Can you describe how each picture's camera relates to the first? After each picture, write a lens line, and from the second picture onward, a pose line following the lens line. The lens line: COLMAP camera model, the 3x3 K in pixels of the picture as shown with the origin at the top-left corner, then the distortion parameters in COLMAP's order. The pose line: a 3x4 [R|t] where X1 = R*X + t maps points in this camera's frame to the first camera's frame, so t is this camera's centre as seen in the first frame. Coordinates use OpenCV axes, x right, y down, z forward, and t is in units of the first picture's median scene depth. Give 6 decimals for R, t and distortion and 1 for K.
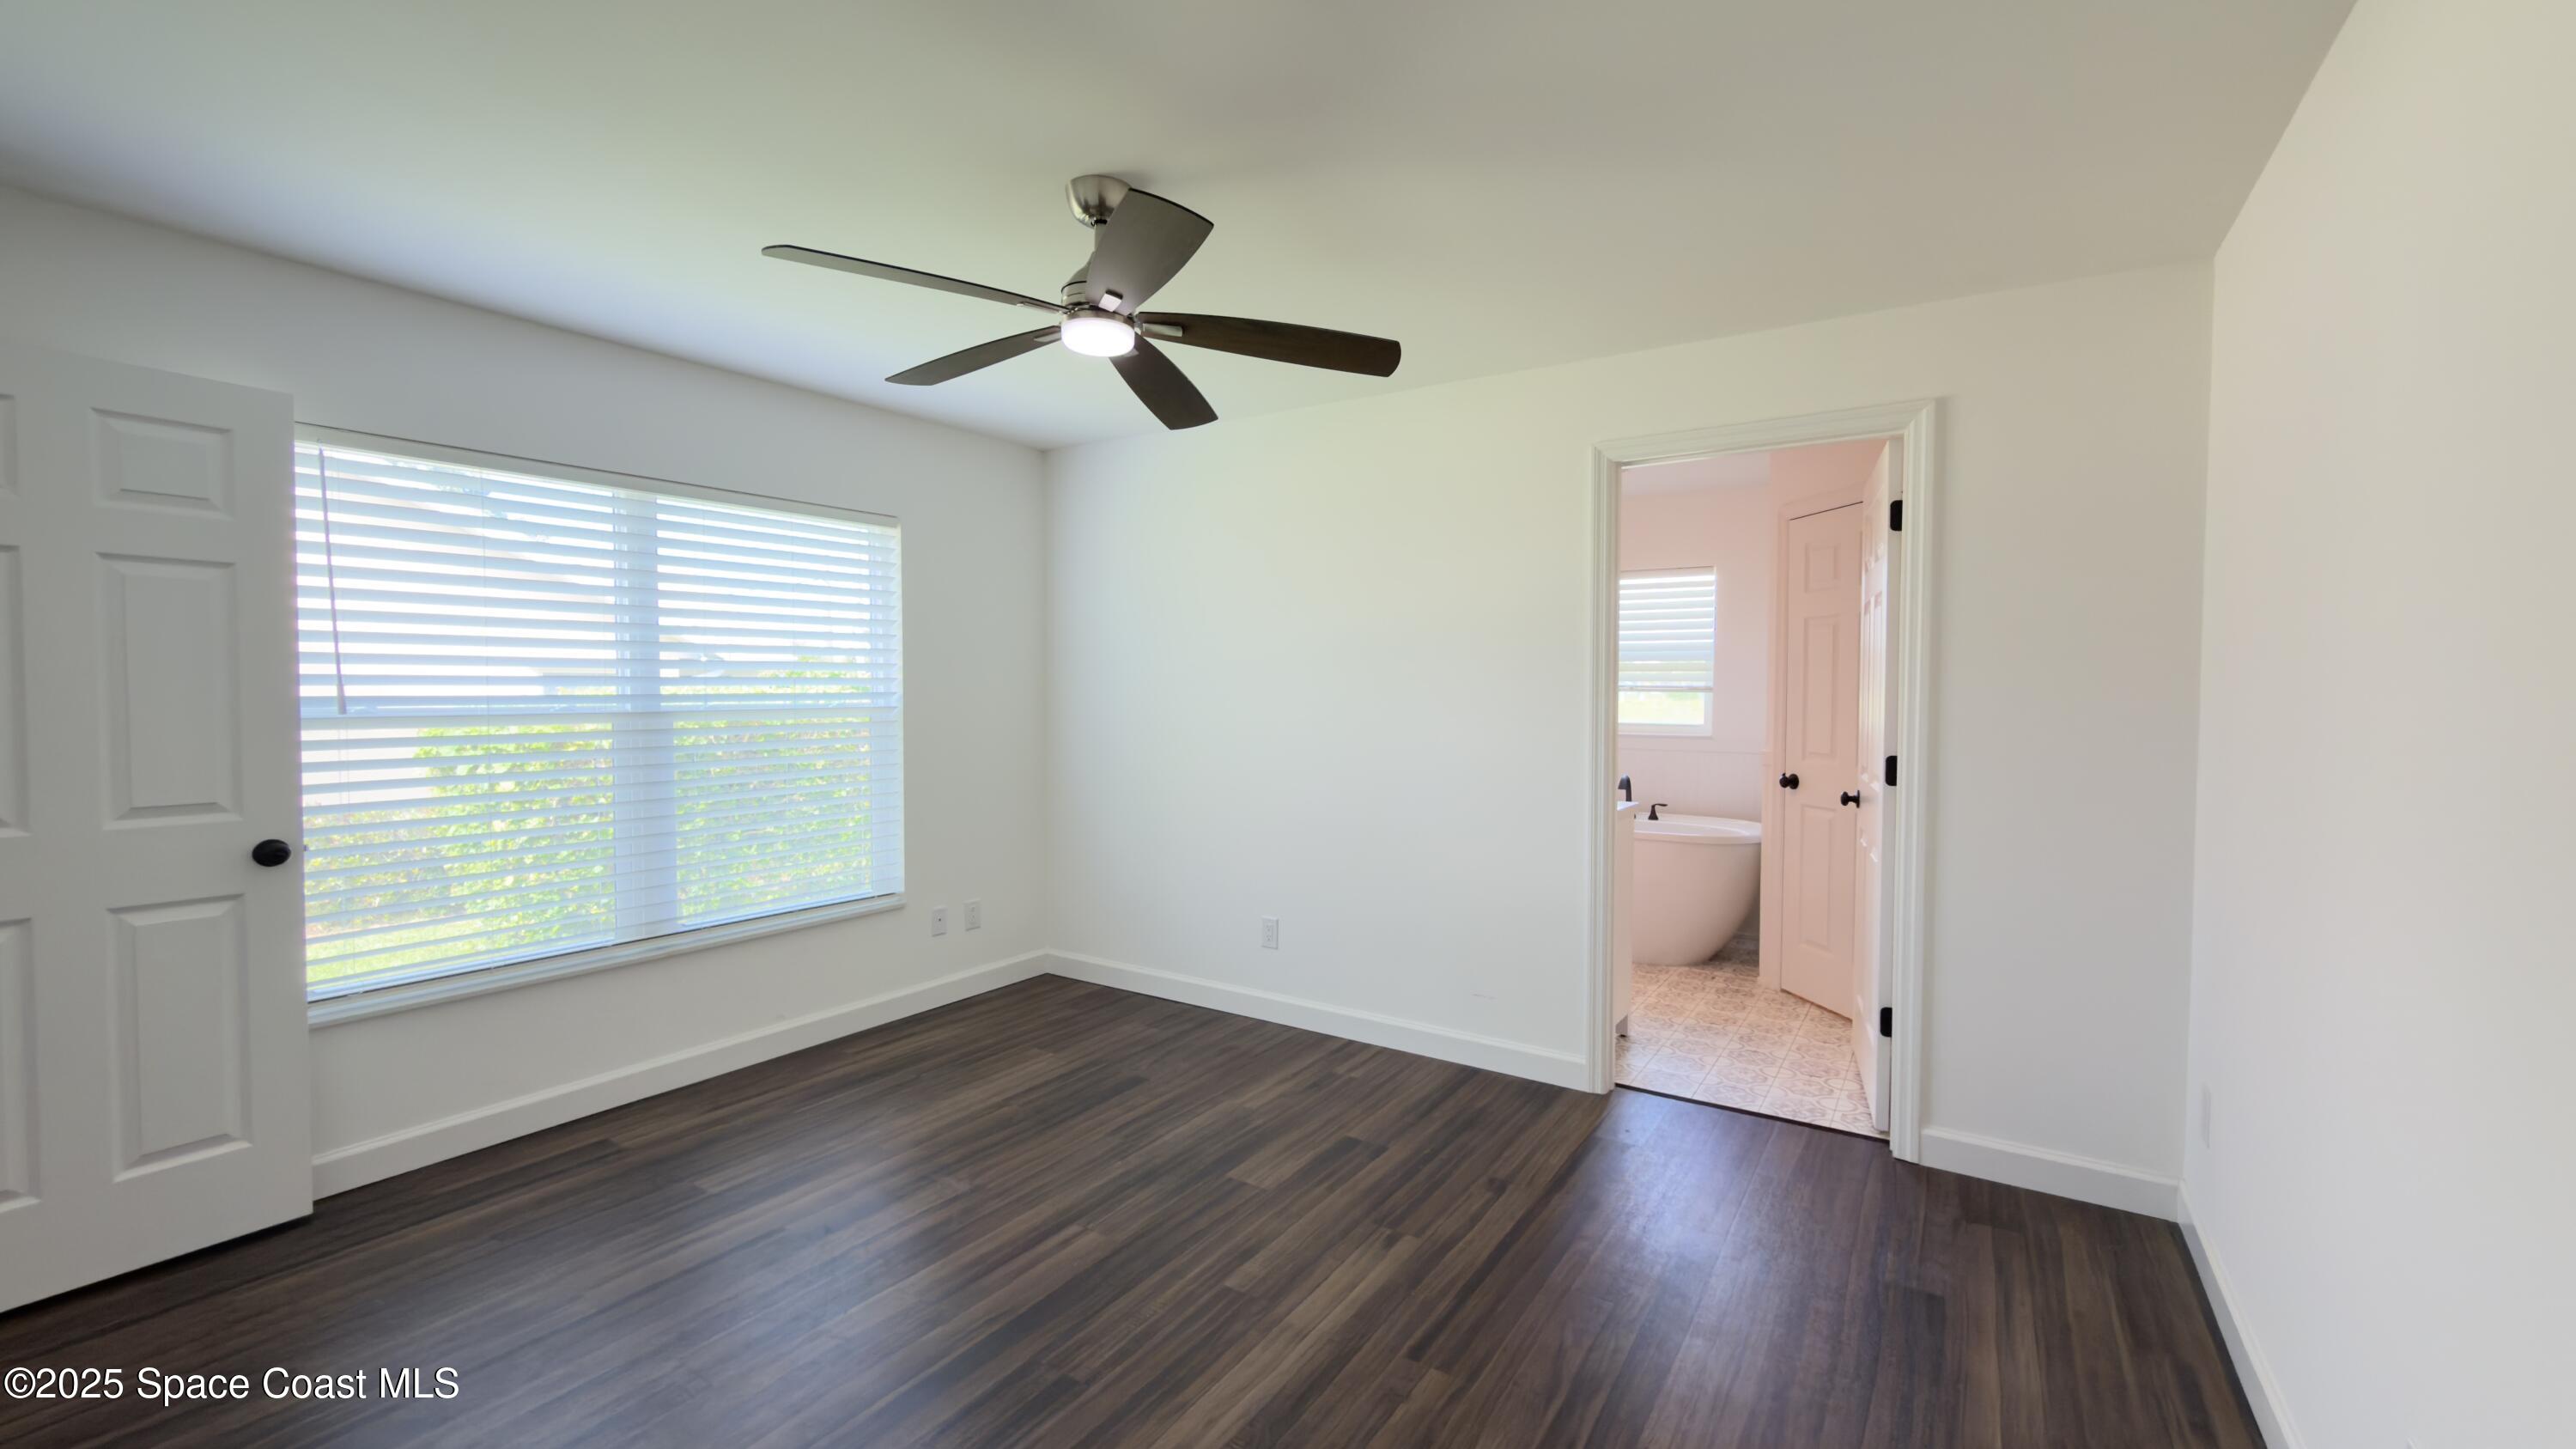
lens RADIAL K [[1037.7, 0, 1296.9], [0, 1037.7, 725.9], [0, 0, 1]] dist [0.000282, 0.000018]
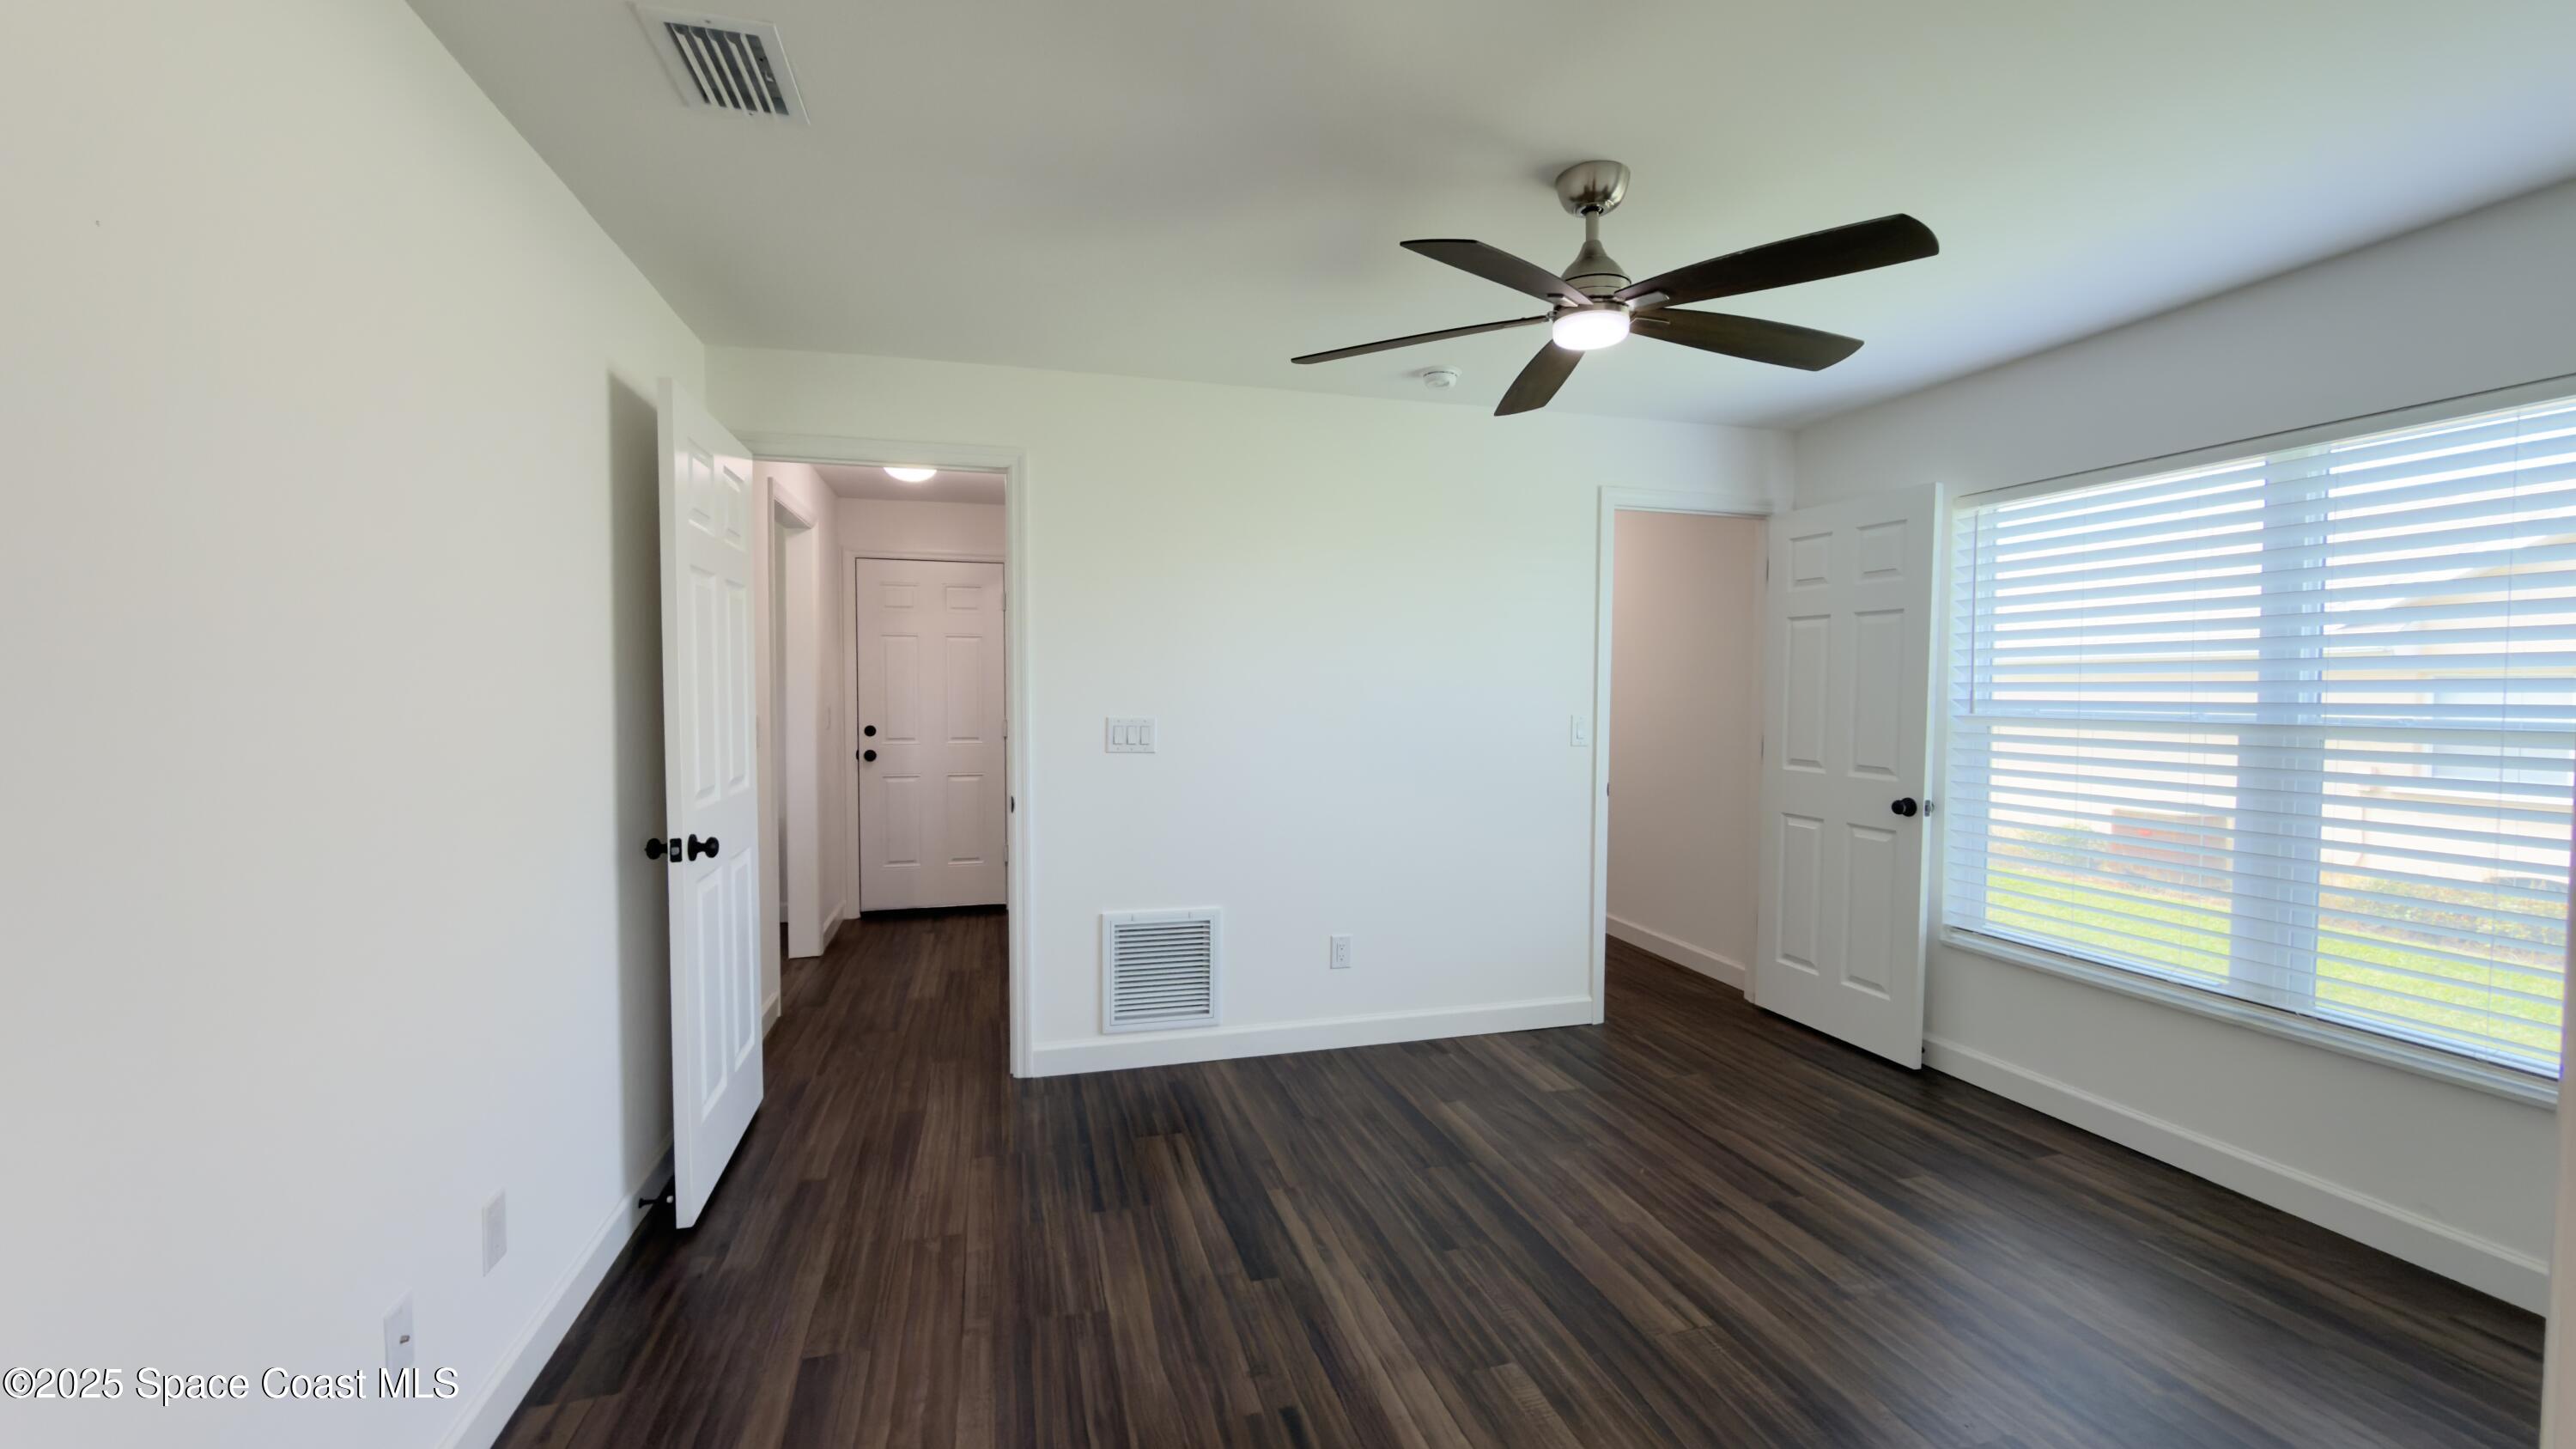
lens RADIAL K [[1037.7, 0, 1296.9], [0, 1037.7, 725.9], [0, 0, 1]] dist [0.000282, 0.000018]
pose [[-0.658033, 0.022857, -0.752642, 0.669246], [-0.033753, 0.997639, 0.059808, -0.048712], [0.752232, 0.064760, -0.655708, 1.332947]]
